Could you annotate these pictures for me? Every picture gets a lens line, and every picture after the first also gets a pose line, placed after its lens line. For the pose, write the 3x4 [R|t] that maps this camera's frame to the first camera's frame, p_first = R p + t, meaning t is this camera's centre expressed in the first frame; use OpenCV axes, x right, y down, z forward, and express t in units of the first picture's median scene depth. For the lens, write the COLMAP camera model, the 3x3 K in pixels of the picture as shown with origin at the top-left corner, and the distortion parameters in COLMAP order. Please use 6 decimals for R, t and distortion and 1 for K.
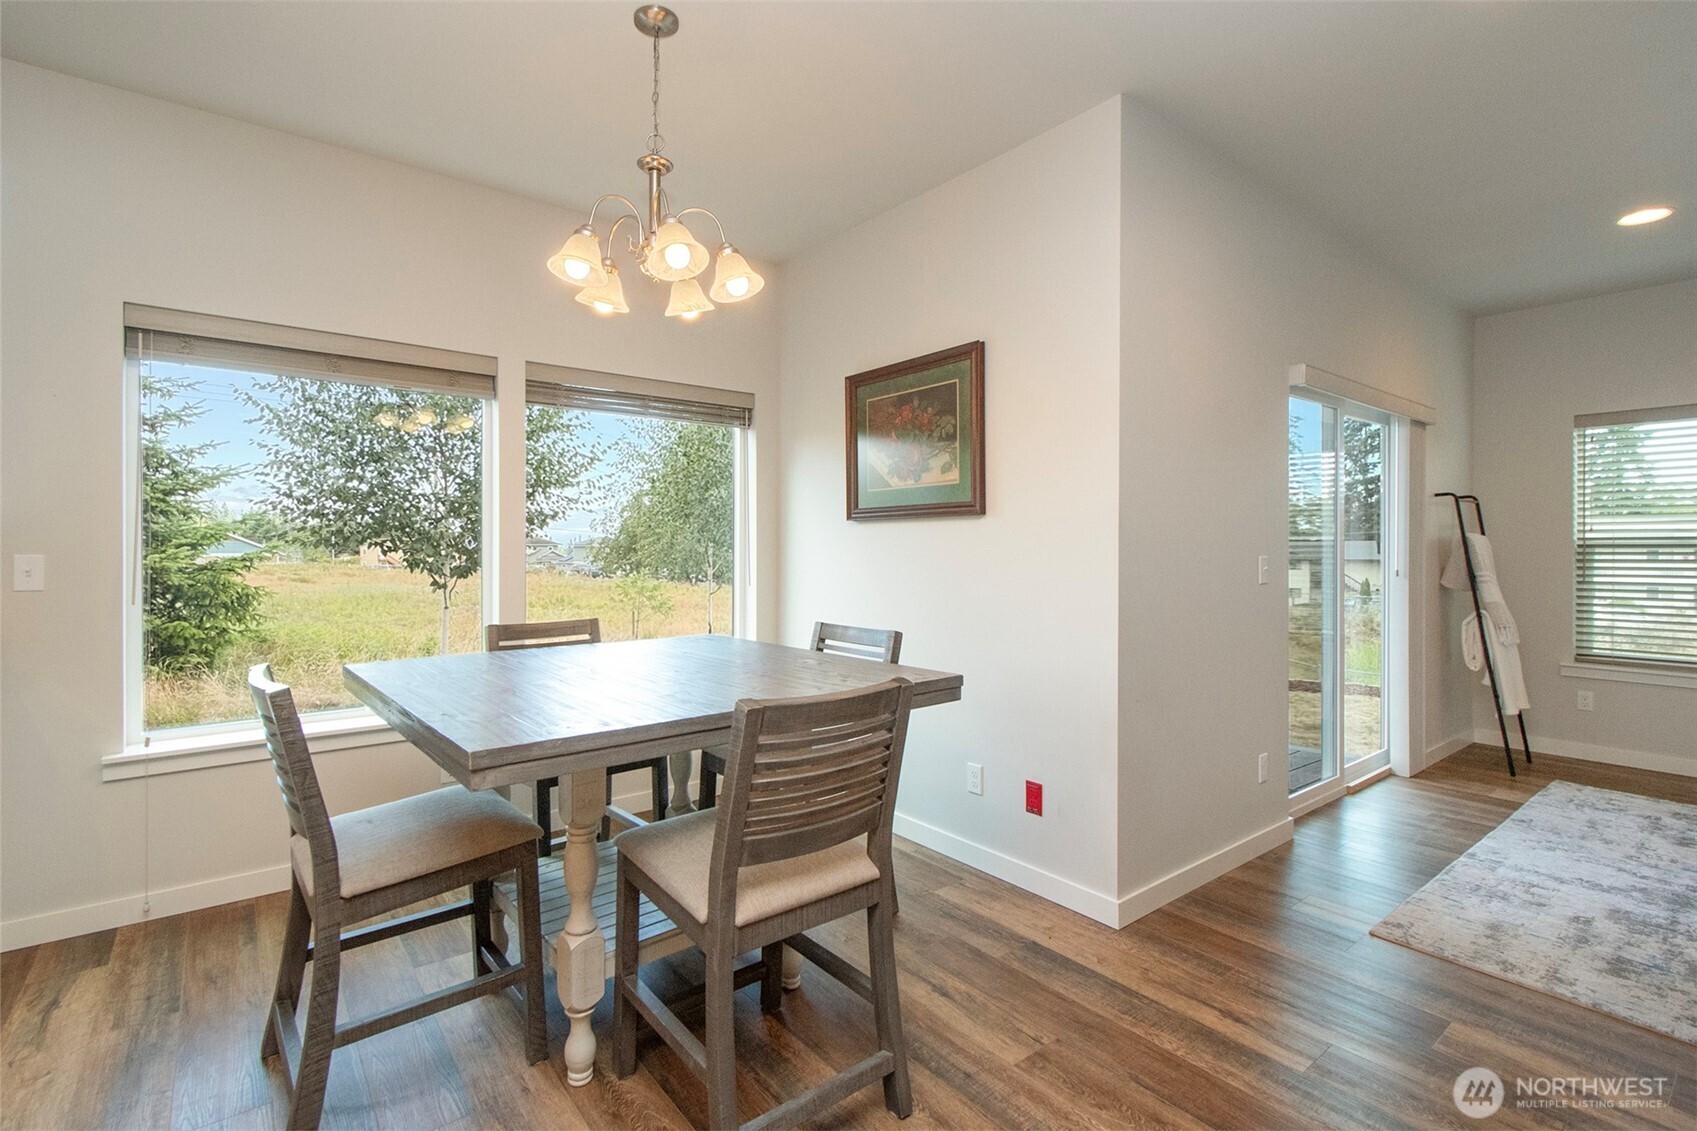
lens RADIAL K [[769.1, 0, 822.5], [0, 769.1, 552.4], [0, 0, 1]] dist [-0.000343, -0.000275]
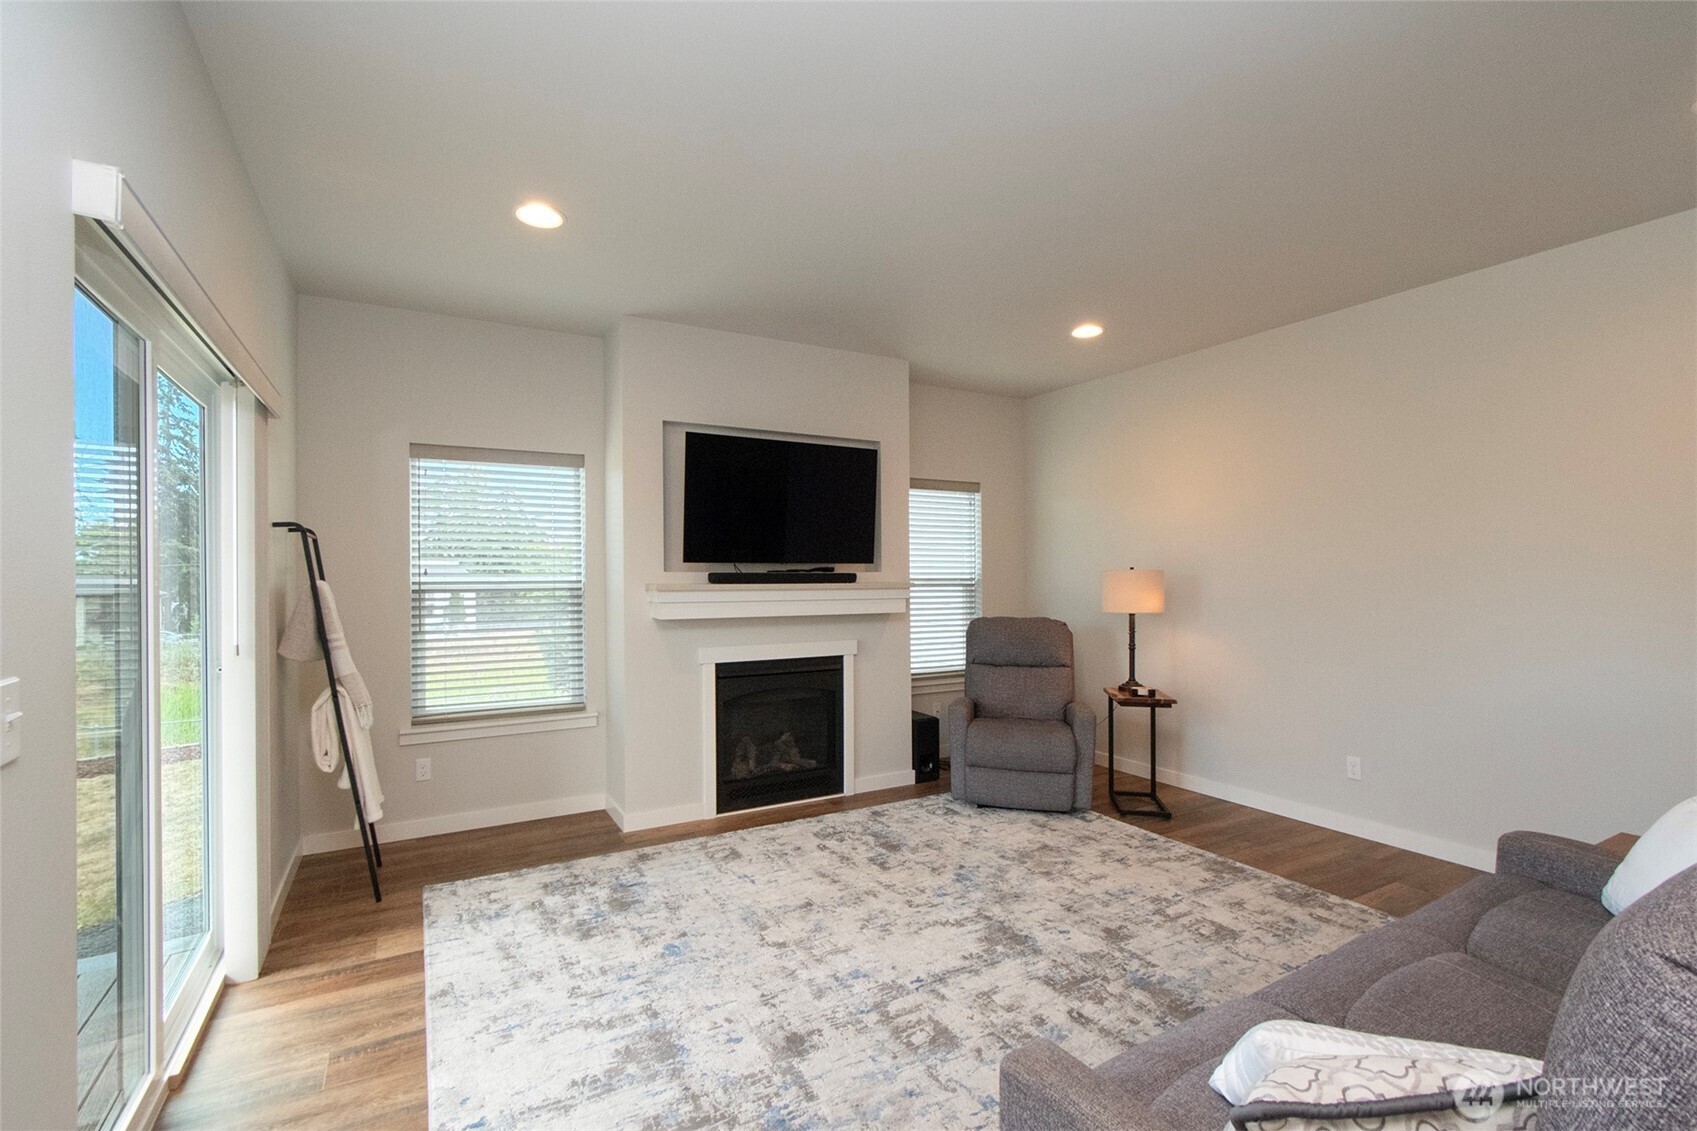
lens RADIAL K [[746.7, 0, 829.0], [0, 746.7, 566.6], [0, 0, 1]] dist [-0.000393, -0.001065]
pose [[0.140329, 0.002428, 0.990102, 0.267979], [0.013945, 0.999893, -0.004429, -0.033169], [-0.990007, 0.014429, 0.140281, 0.523989]]
